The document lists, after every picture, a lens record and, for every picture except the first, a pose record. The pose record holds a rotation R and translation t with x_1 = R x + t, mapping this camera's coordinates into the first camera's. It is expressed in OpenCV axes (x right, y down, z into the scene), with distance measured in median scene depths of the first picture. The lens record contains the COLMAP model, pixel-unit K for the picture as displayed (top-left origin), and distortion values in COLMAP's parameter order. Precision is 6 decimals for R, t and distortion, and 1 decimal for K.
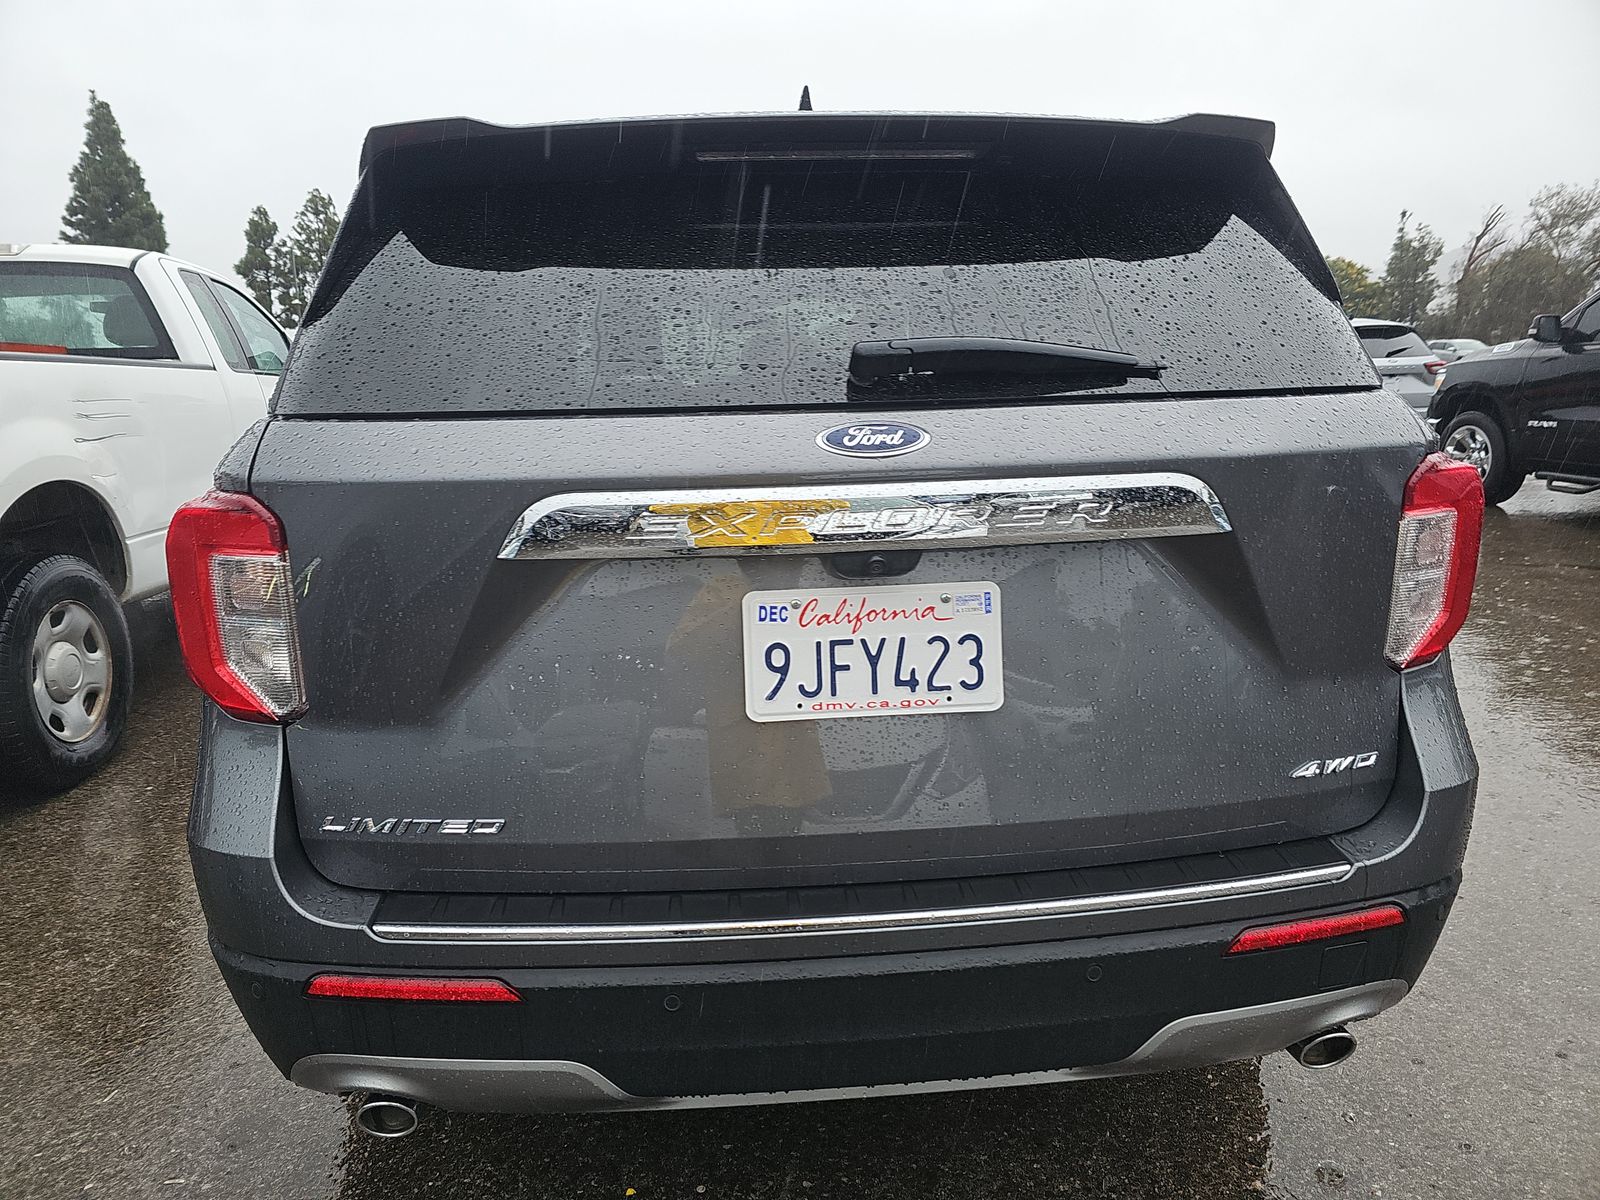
lens RADIAL K [[1090.4, 0, 800.0], [0, 1090.4, 600.0], [0, 0, 1]] dist [0.043419, -0.041996]
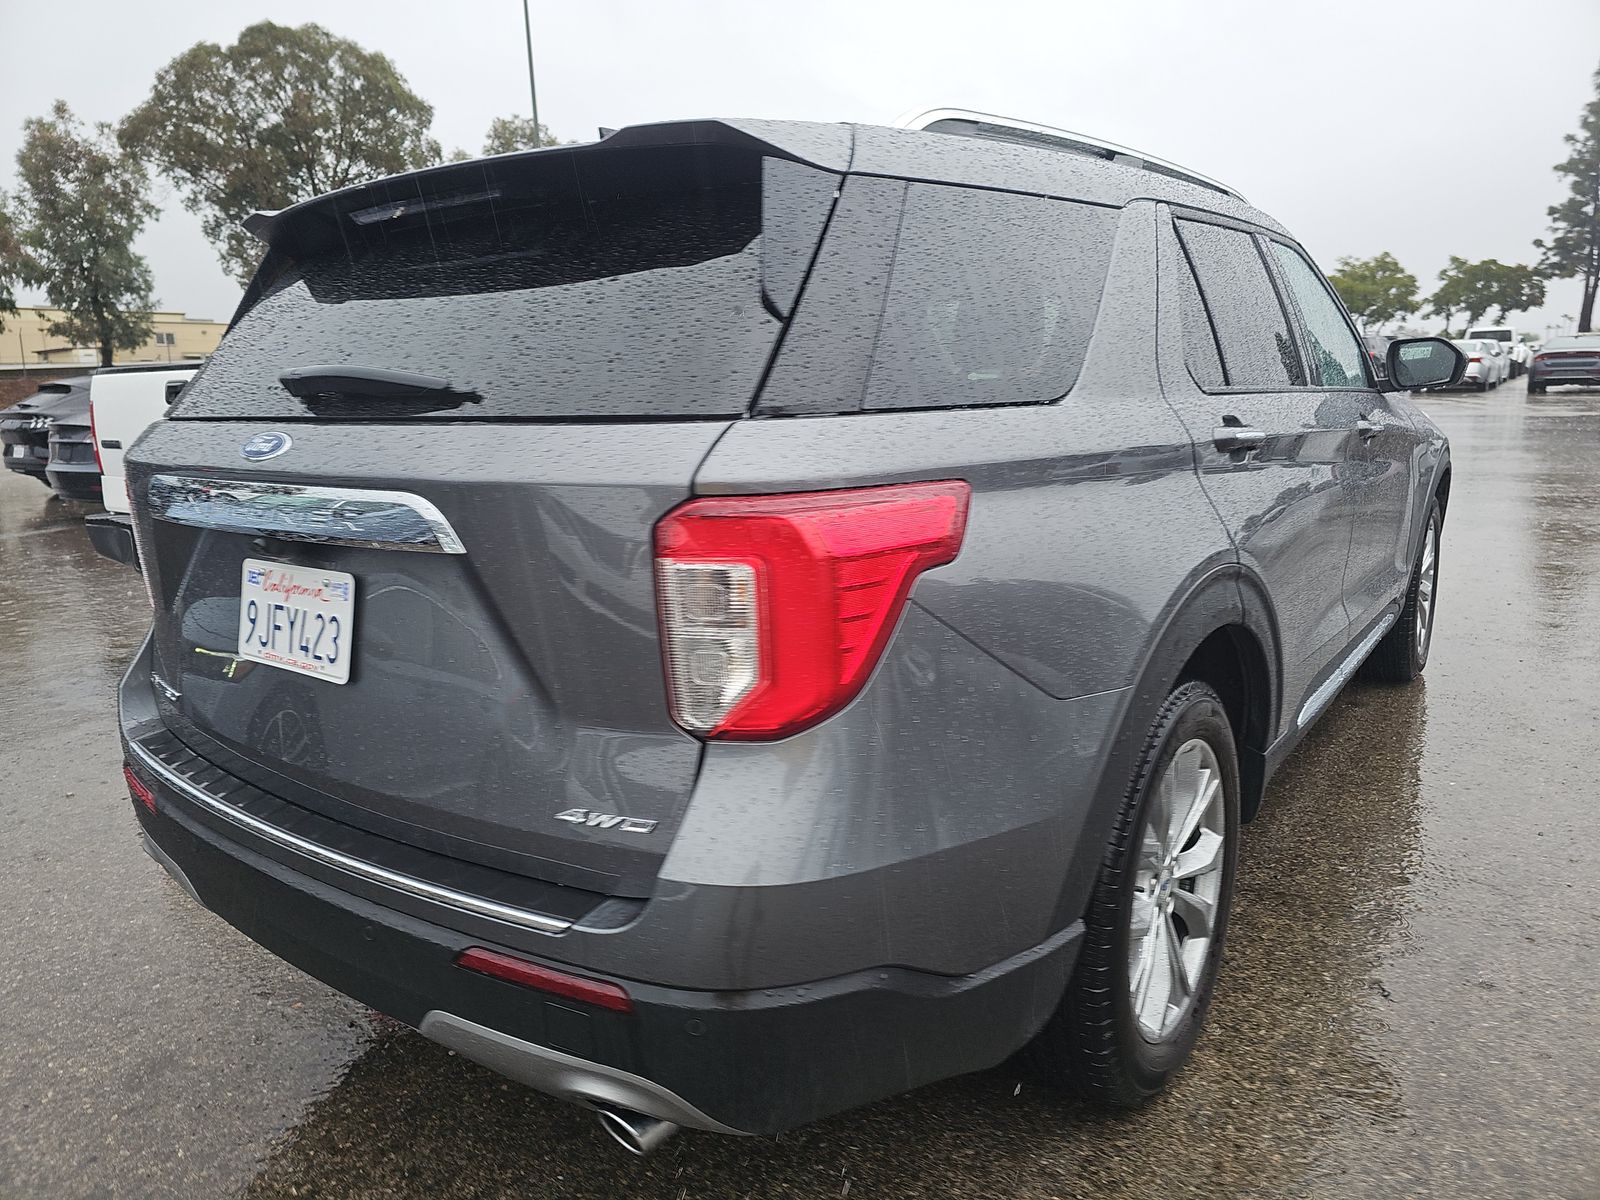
lens RADIAL K [[1090.4, 0, 800.0], [0, 1090.4, 600.0], [0, 0, 1]] dist [0.043419, -0.041996]
pose [[0.741327, 0.134480, -0.657532, 1.303926], [-0.135685, 0.989520, 0.049402, -0.112752], [0.657285, 0.052594, 0.751805, 0.438238]]
